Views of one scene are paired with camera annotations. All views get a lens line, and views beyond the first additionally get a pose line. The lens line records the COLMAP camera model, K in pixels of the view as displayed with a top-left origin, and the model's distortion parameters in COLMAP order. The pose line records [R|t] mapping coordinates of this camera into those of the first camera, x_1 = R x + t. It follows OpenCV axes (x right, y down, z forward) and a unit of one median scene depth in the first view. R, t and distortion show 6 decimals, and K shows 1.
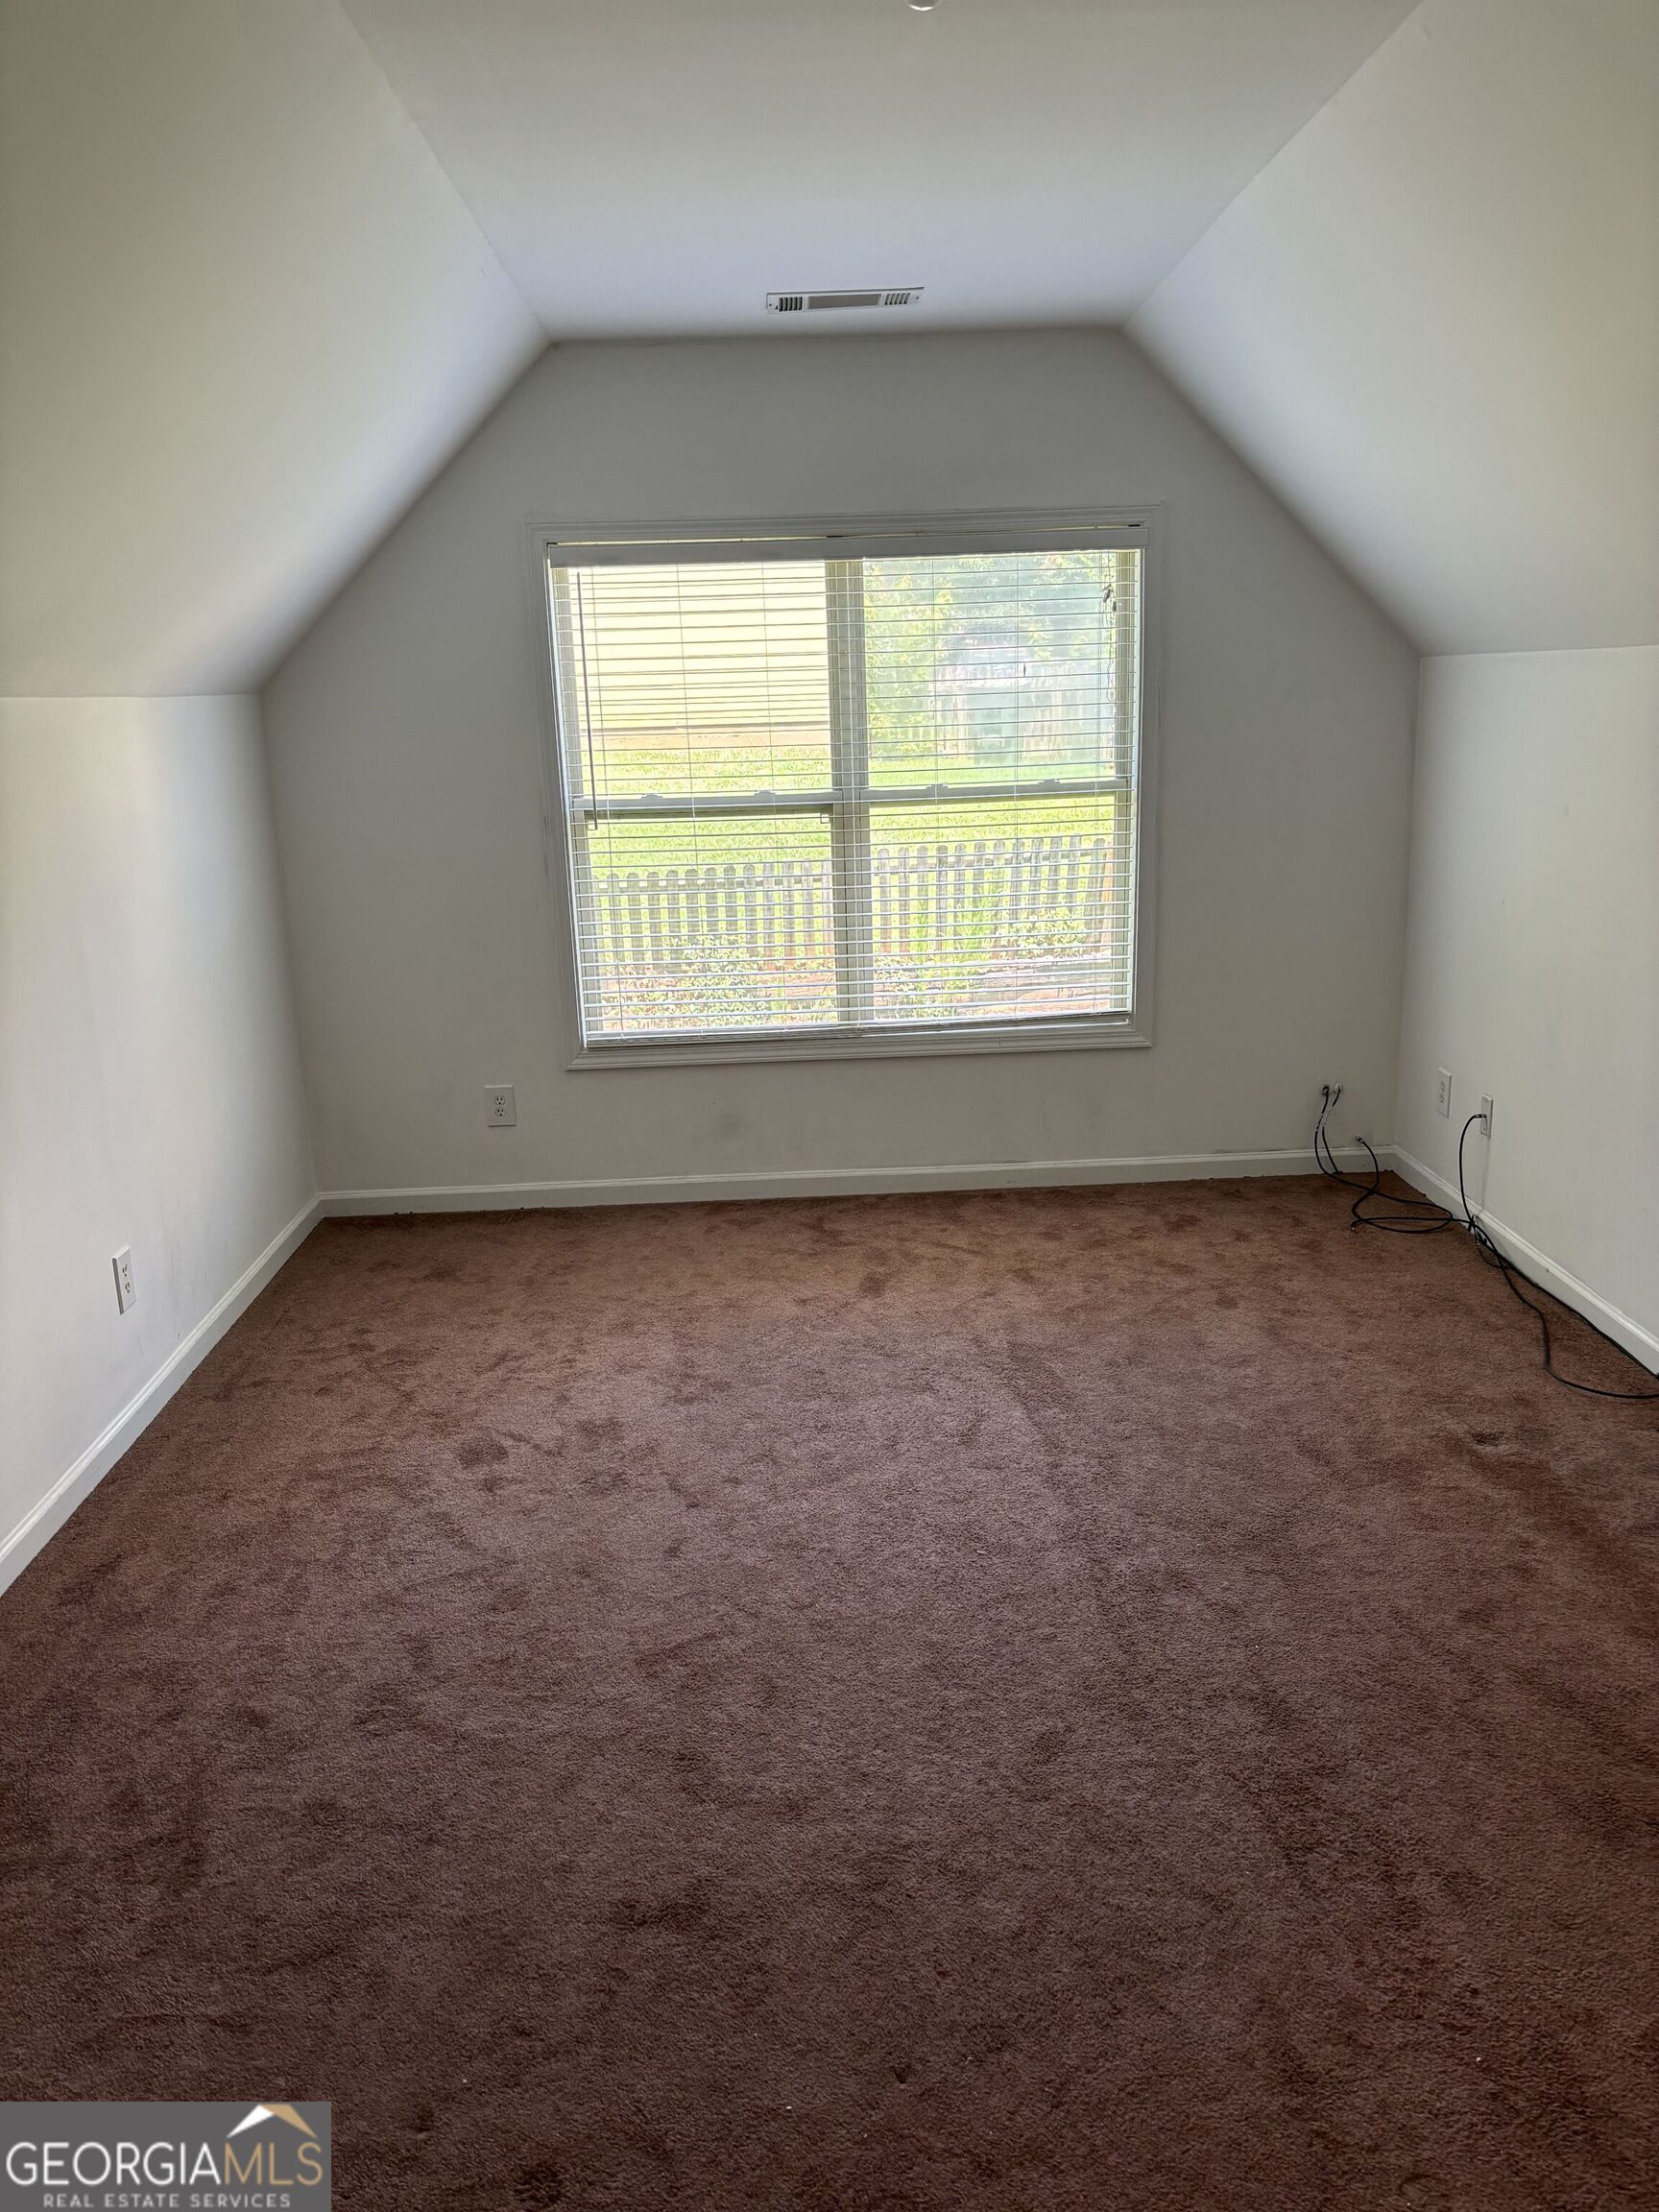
lens RADIAL K [[1671.8, 0, 829.5], [0, 1671.8, 1106.0], [0, 0, 1]] dist [0.079428, -0.109466]
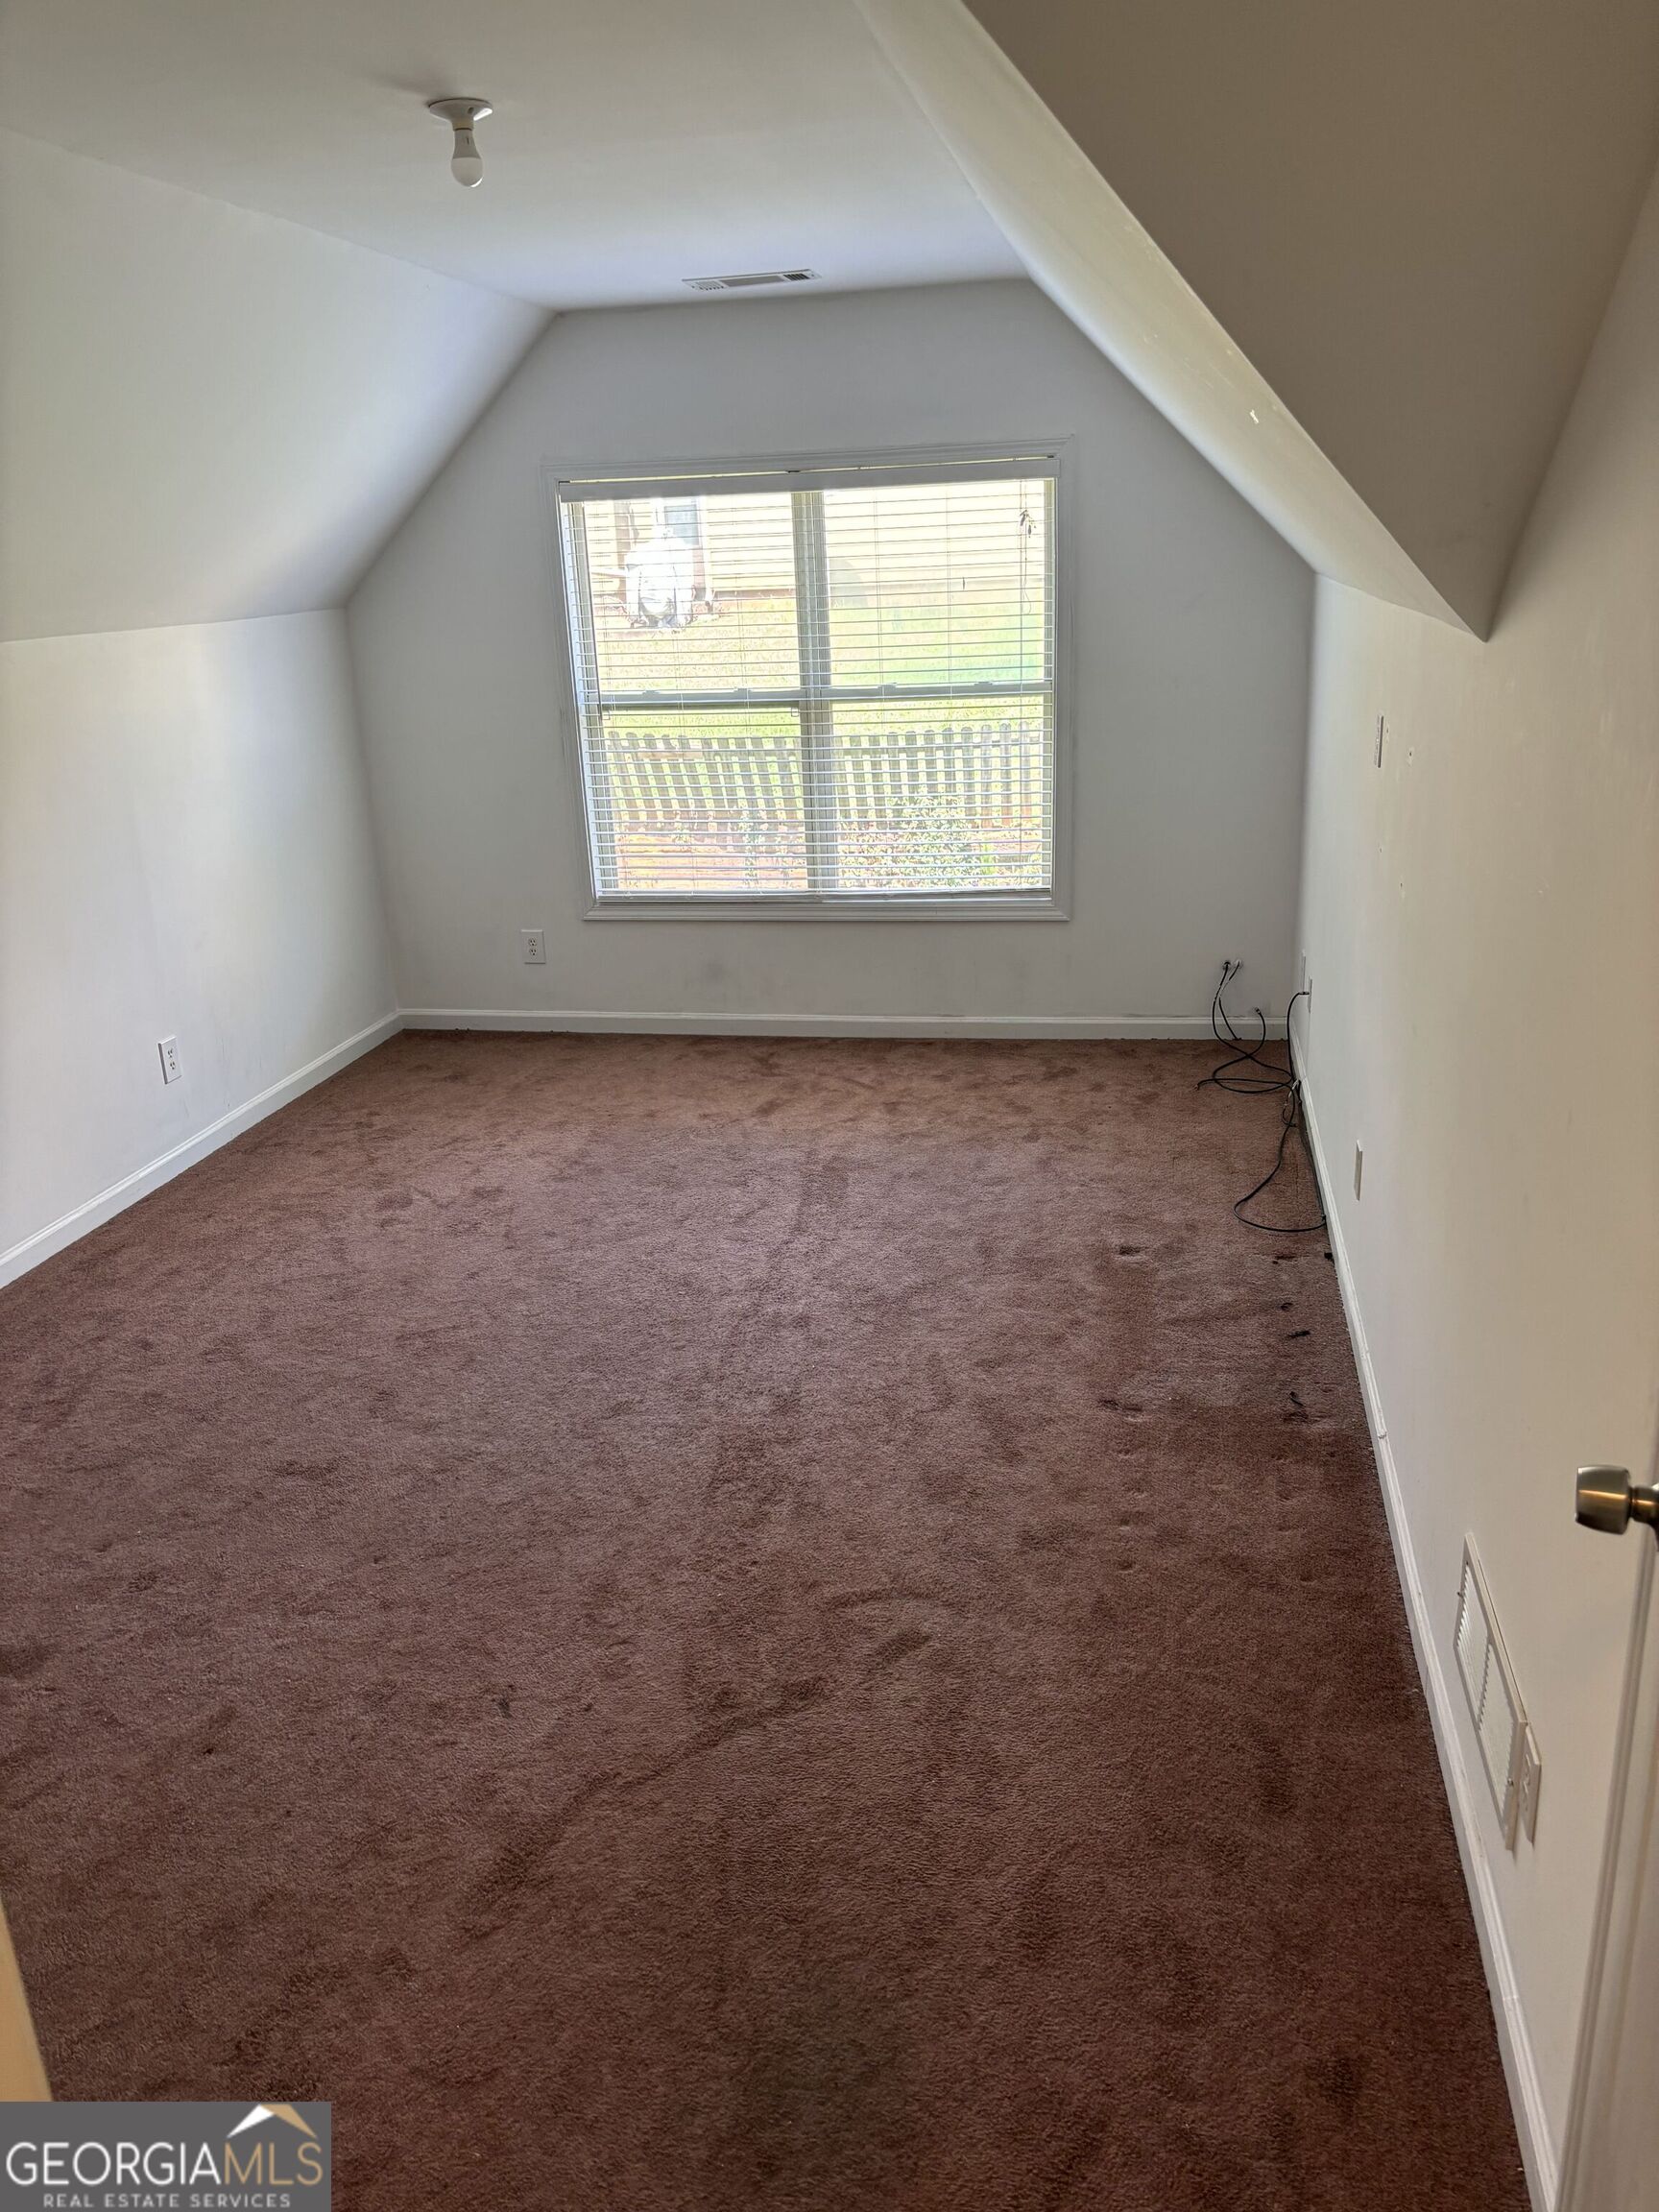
lens RADIAL K [[1673.1, 0, 829.5], [0, 1673.1, 1106.0], [0, 0, 1]] dist [0.097240, -0.205133]
pose [[0.973432, 0.064941, -0.219572, 0.312297], [-0.045510, 0.994679, 0.092429, -0.008266], [0.224407, -0.079981, 0.971208, -0.166812]]
